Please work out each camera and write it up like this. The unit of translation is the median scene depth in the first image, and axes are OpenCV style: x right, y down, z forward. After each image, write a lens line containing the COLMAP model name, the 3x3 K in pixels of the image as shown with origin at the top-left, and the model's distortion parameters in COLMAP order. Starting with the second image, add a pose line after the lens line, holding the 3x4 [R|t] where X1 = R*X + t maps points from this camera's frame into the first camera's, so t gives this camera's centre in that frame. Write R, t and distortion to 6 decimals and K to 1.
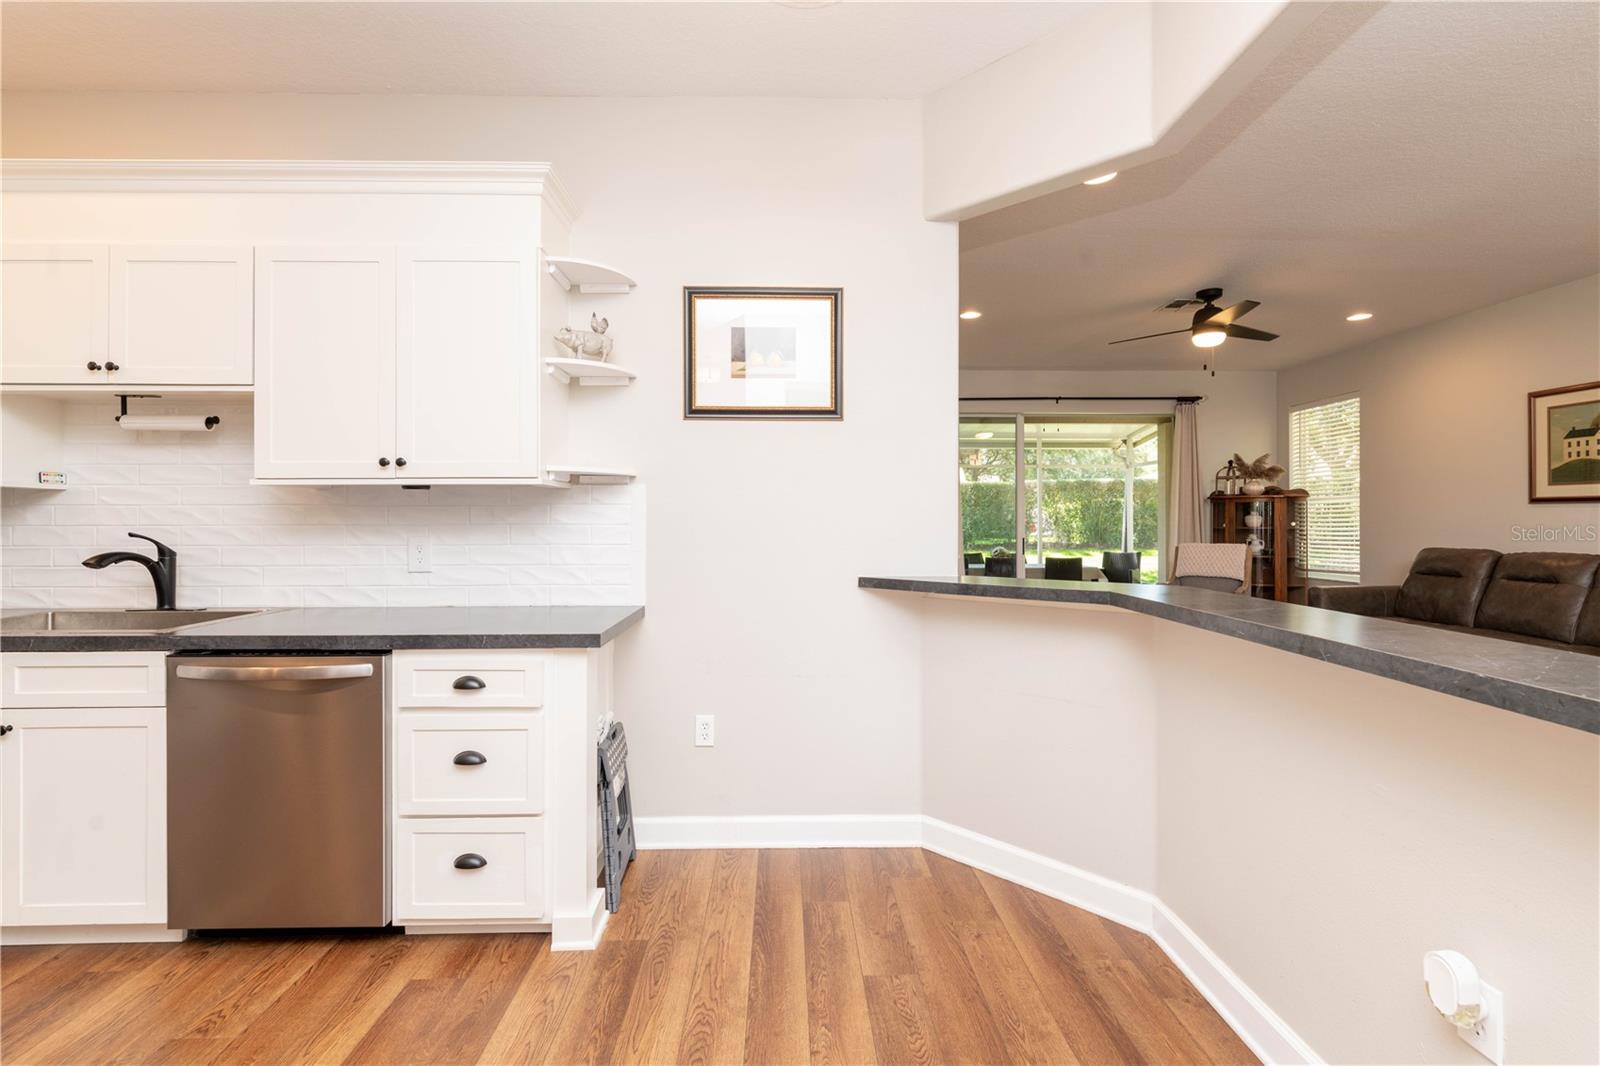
lens RADIAL K [[683.5, 0, 796.7], [0, 683.5, 519.1], [0, 0, 1]] dist [0.006185, -0.001079]
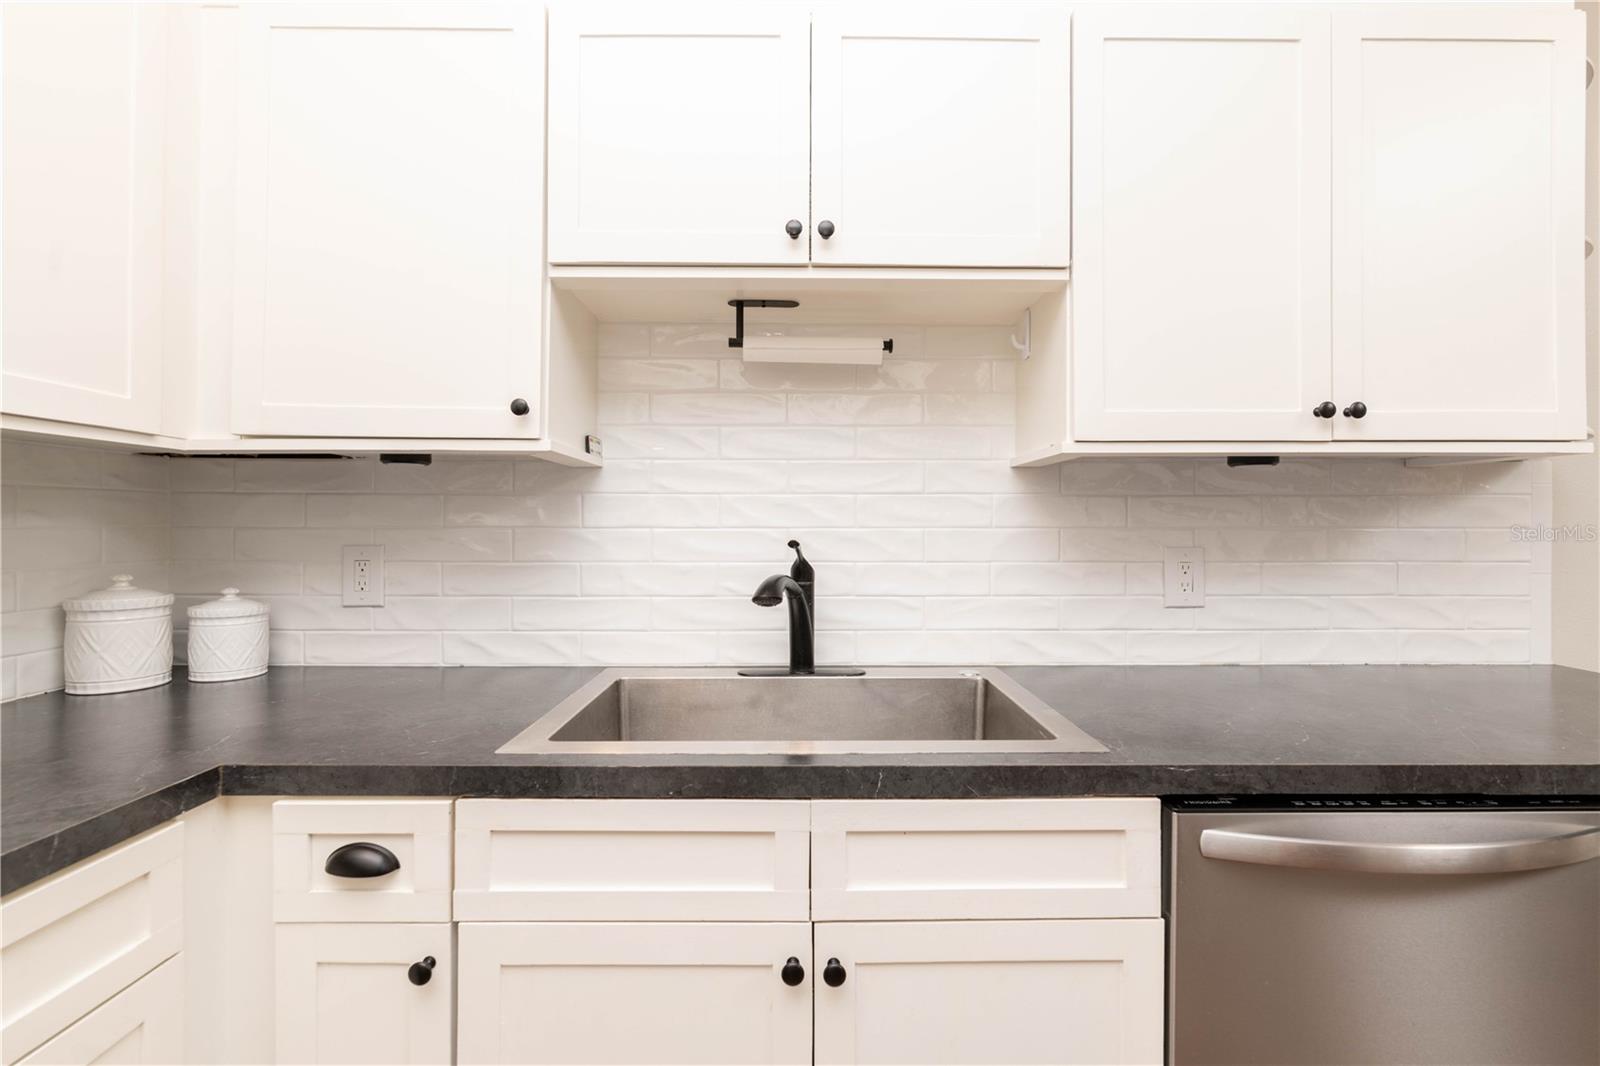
lens RADIAL K [[637.6, 0, 784.4], [0, 637.6, 532.6], [0, 0, 1]] dist [-0.005564, 0.000400]
pose [[0.999957, 0.000922, -0.009190, -0.933633], [-0.000749, 0.999824, 0.018721, 0.003368], [0.009206, -0.018713, 0.999783, 0.454141]]
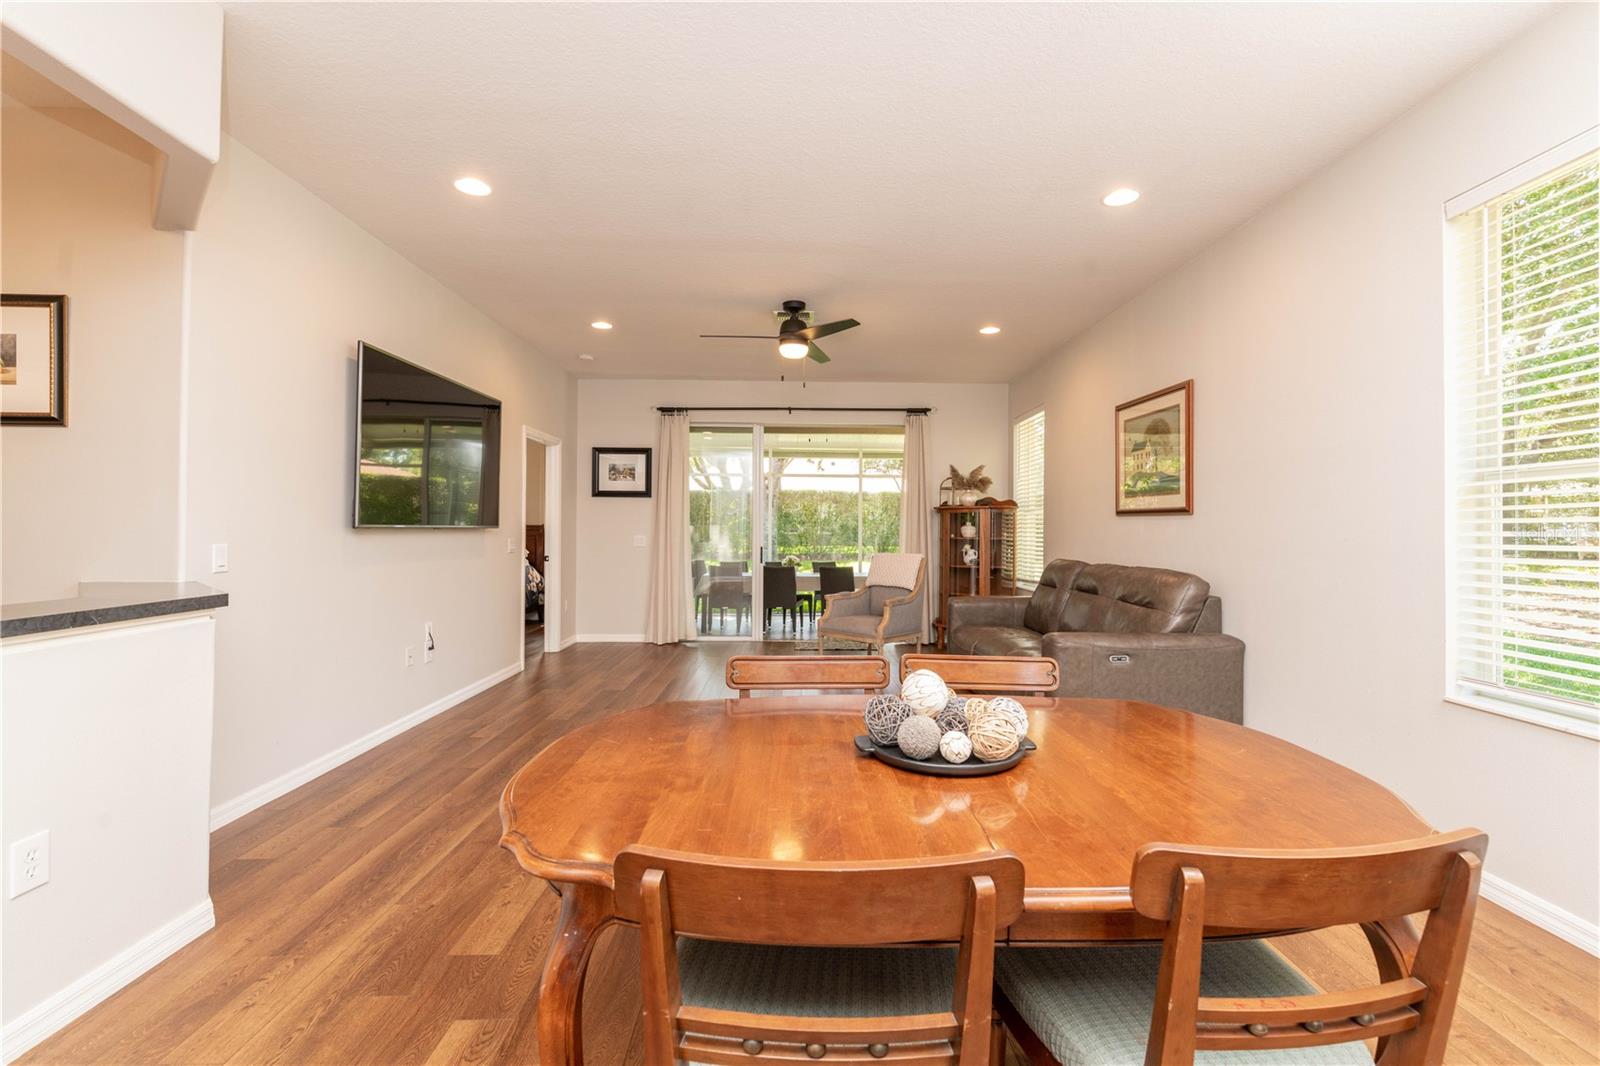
lens RADIAL K [[683.5, 0, 796.5], [0, 683.5, 524.8], [0, 0, 1]] dist [0.006185, -0.001079]
pose [[0.999948, 0.006984, 0.007476, 1.189454], [-0.006948, 0.999964, -0.004780, -0.001507], [-0.007509, 0.004728, 0.999961, -0.024933]]
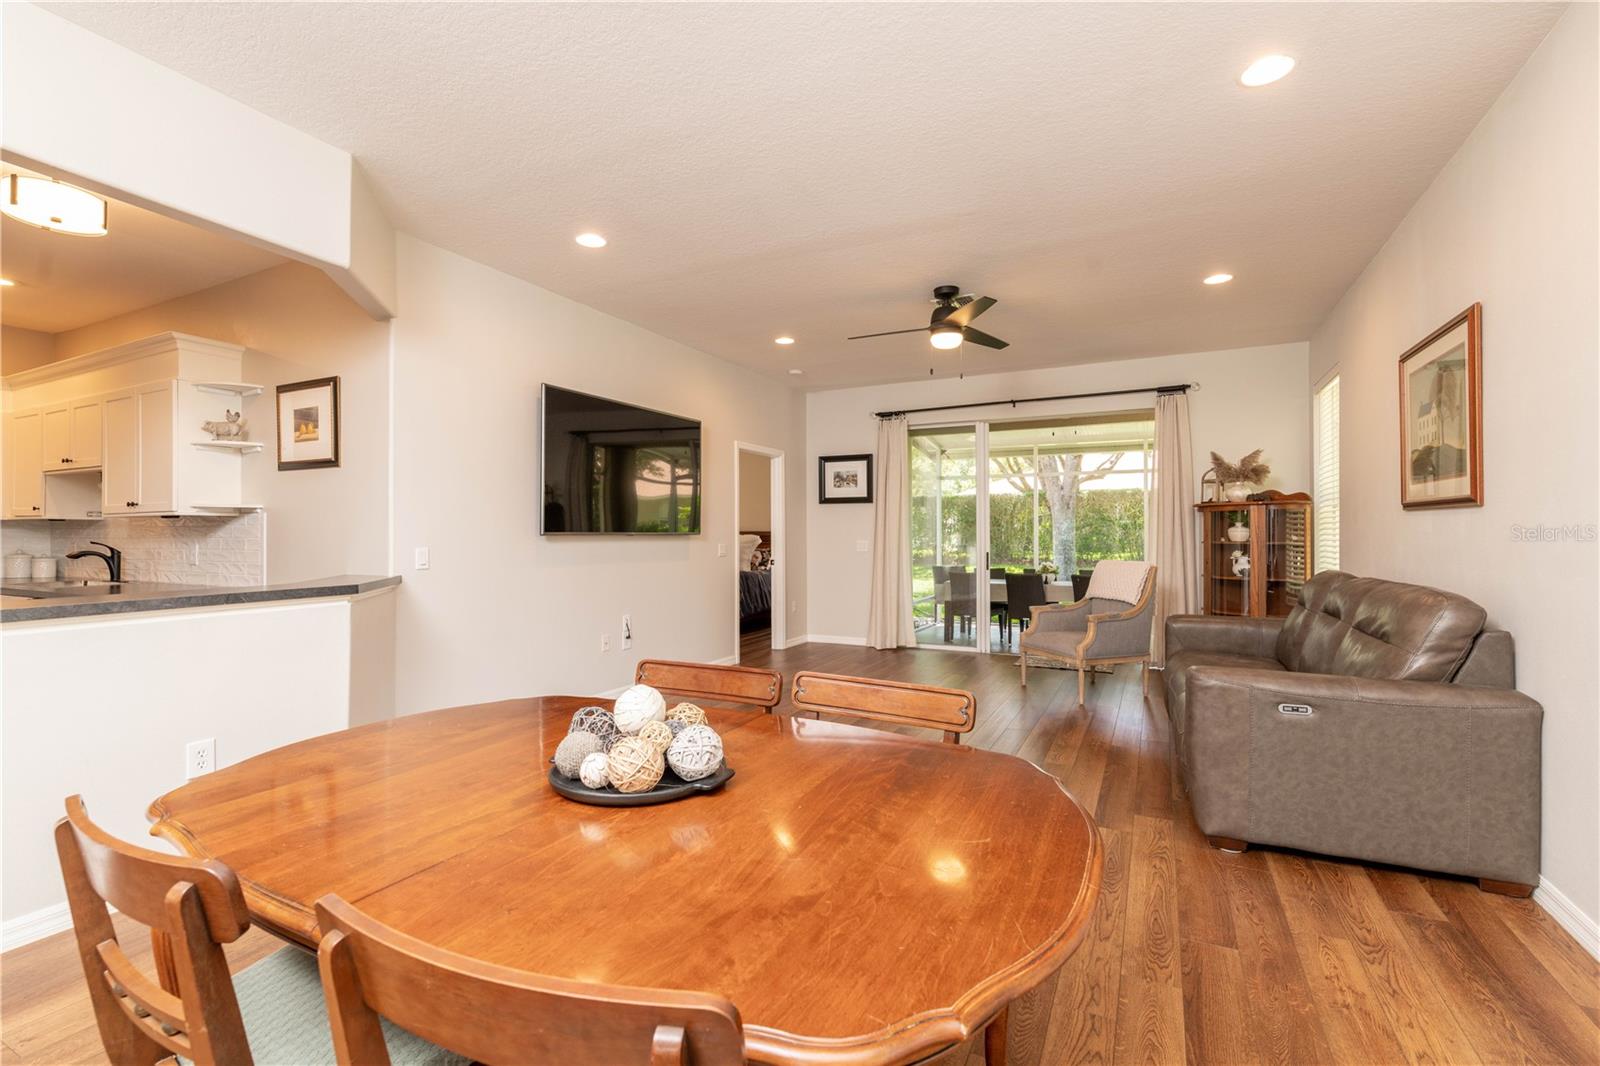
lens RADIAL K [[683.5, 0, 804.2], [0, 683.5, 534.7], [0, 0, 1]] dist [0.006185, -0.001079]
pose [[0.892000, -0.001074, -0.452033, 1.688366], [0.002564, 0.999993, 0.002682, -0.000474], [0.452027, -0.003551, 0.891997, 0.147583]]
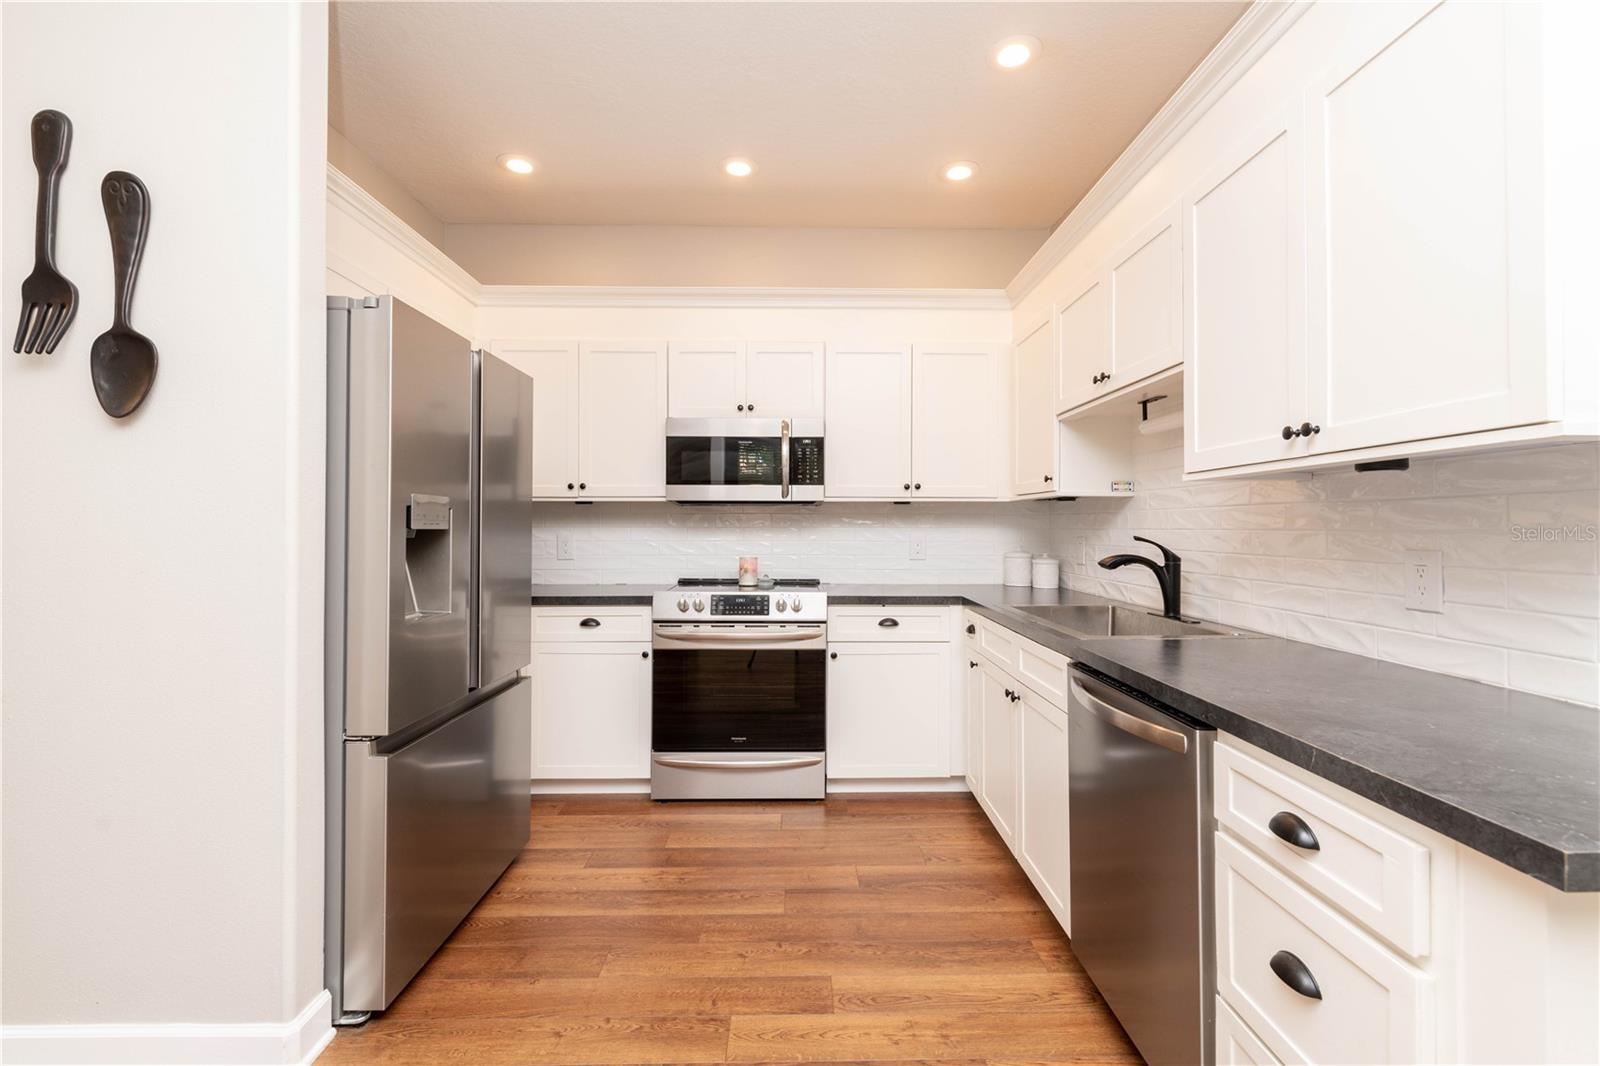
lens RADIAL K [[683.5, 0, 795.9], [0, 683.5, 526.6], [0, 0, 1]] dist [0.006185, -0.001079]
pose [[-0.003405, -0.002002, -0.999992, 0.037546], [0.007405, 0.999971, -0.002027, 0.003938], [0.999967, -0.007412, -0.003390, 0.478011]]
